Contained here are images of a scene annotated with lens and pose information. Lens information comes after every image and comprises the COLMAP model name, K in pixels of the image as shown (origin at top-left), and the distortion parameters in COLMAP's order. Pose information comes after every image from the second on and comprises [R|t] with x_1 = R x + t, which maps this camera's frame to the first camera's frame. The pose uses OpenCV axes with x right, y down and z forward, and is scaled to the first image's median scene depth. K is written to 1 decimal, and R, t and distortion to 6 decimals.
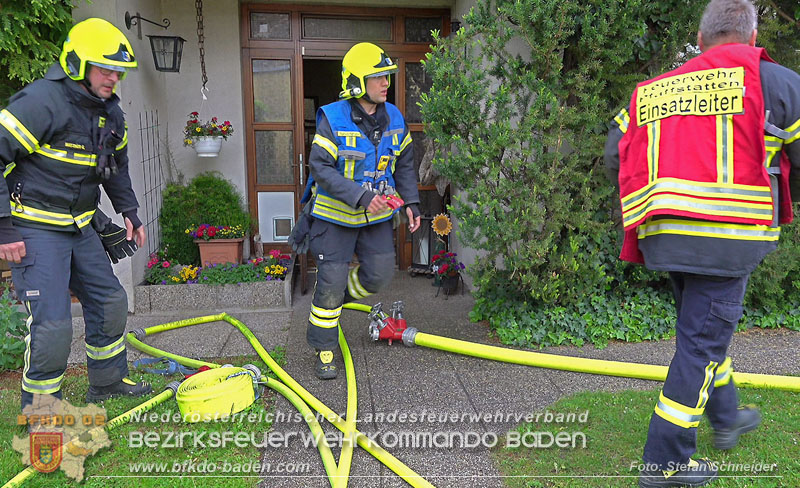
lens RADIAL K [[773.9, 0, 428.6], [0, 773.9, 244.3], [0, 0, 1]] dist [0.002671, 0.013160]
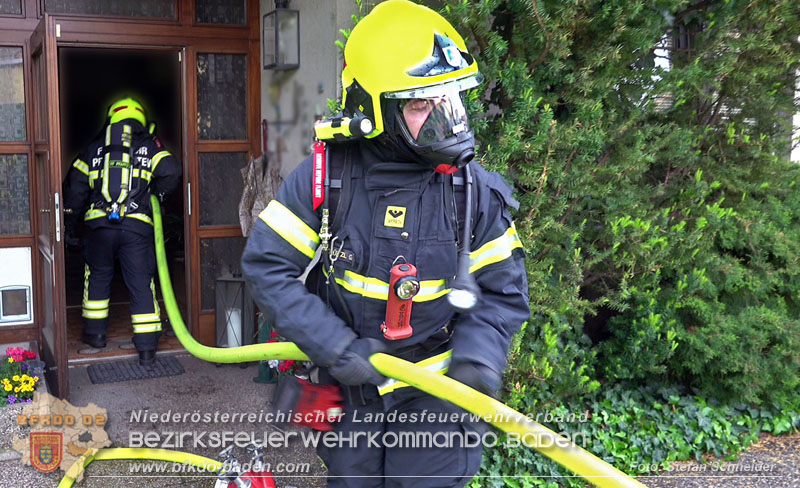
lens RADIAL K [[912.7, 0, 401.1], [0, 912.7, 240.9], [0, 0, 1]] dist [-0.009732, -0.015266]
pose [[0.965695, -0.036872, 0.257047, -0.081063], [0.044784, 0.998684, -0.024990, -0.046692], [-0.255788, 0.035644, 0.966076, 0.195498]]
